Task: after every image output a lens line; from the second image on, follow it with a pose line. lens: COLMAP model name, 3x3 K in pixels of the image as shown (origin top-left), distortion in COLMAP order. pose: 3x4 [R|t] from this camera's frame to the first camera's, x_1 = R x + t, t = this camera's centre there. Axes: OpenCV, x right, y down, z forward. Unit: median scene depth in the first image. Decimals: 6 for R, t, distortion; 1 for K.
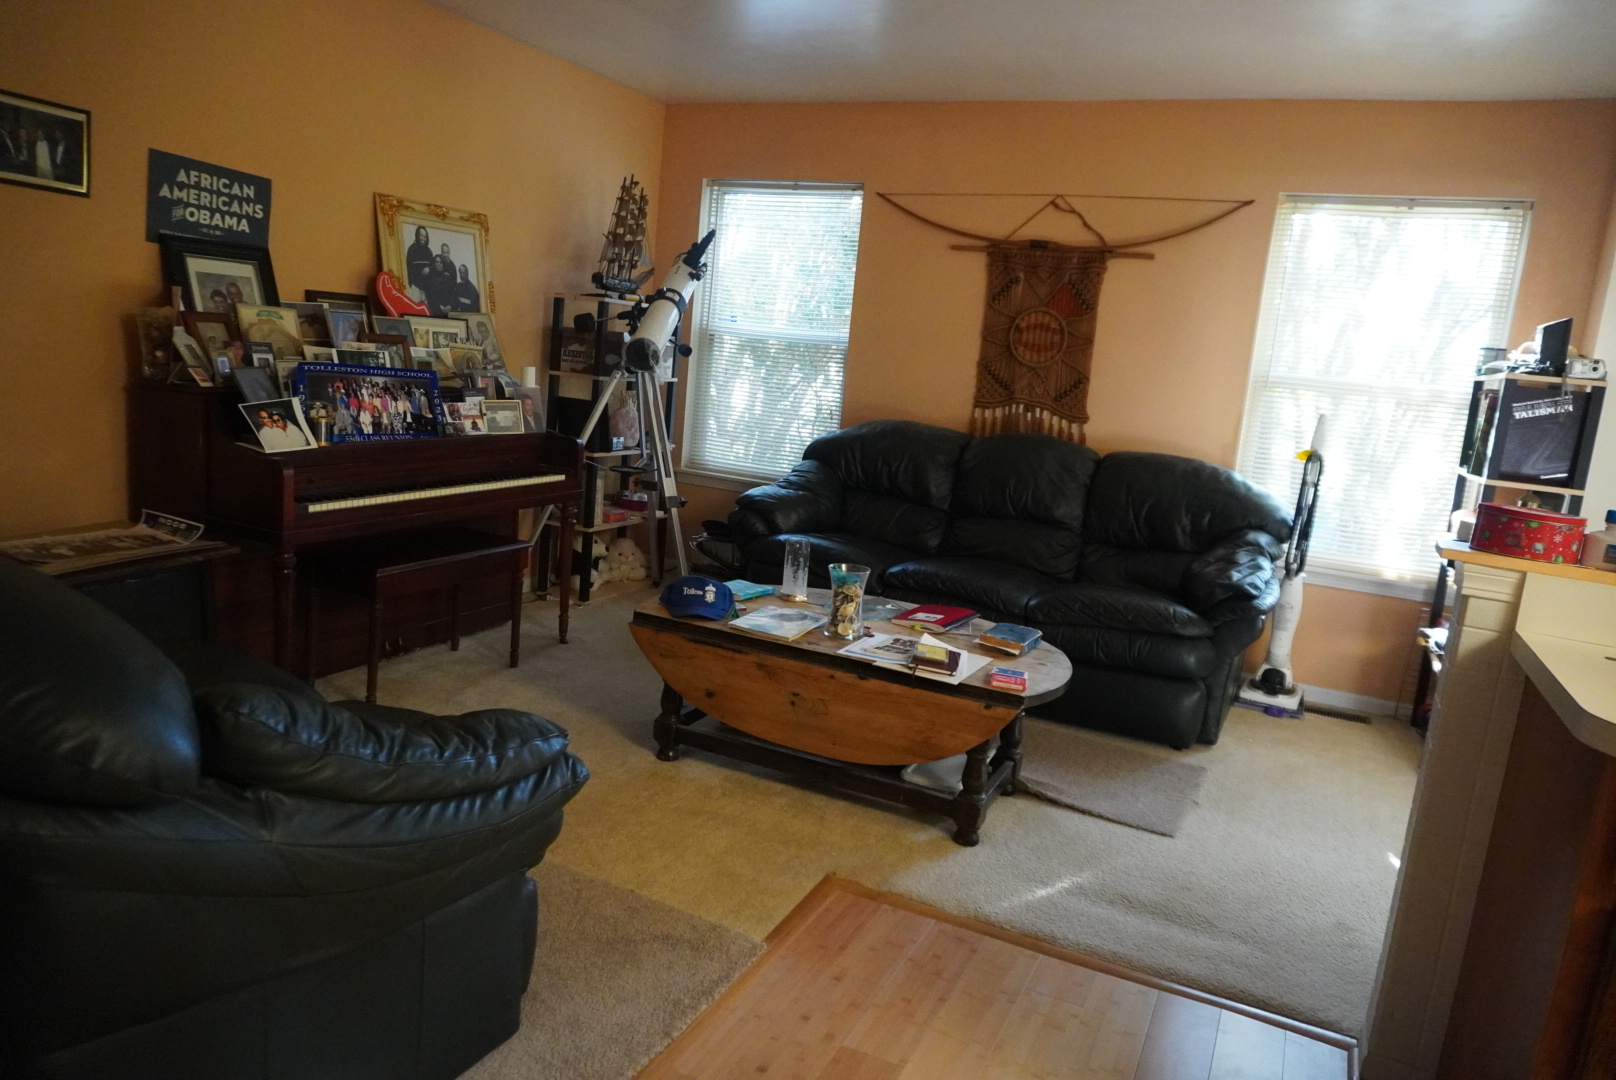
lens RADIAL K [[1084.3, 0, 807.8], [0, 1084.3, 538.8], [0, 0, 1]] dist [0.001675, 0.000219]
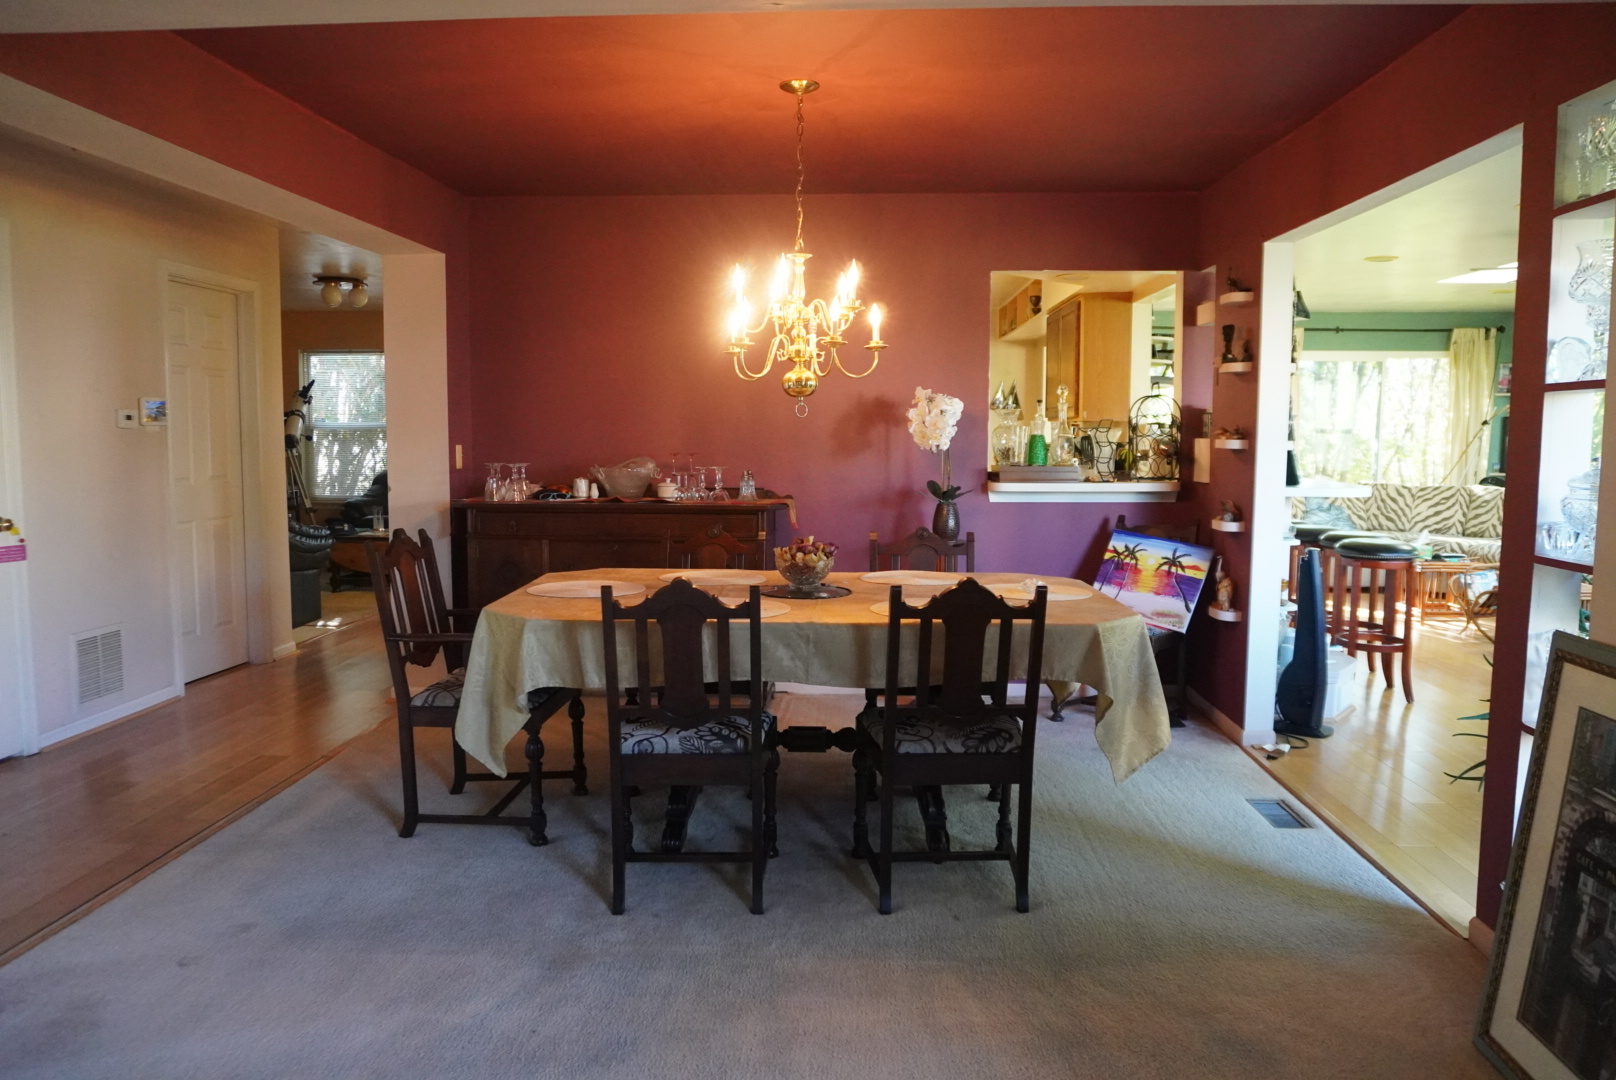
lens RADIAL K [[1136.5, 0, 808.2], [0, 1136.5, 539.4], [0, 0, 1]] dist [-0.029090, -0.002021]
pose [[0.920888, -0.122385, 0.370118, -0.051313], [0.145322, 0.988779, -0.034621, 0.227415], [-0.361728, 0.085668, 0.928339, -1.309196]]
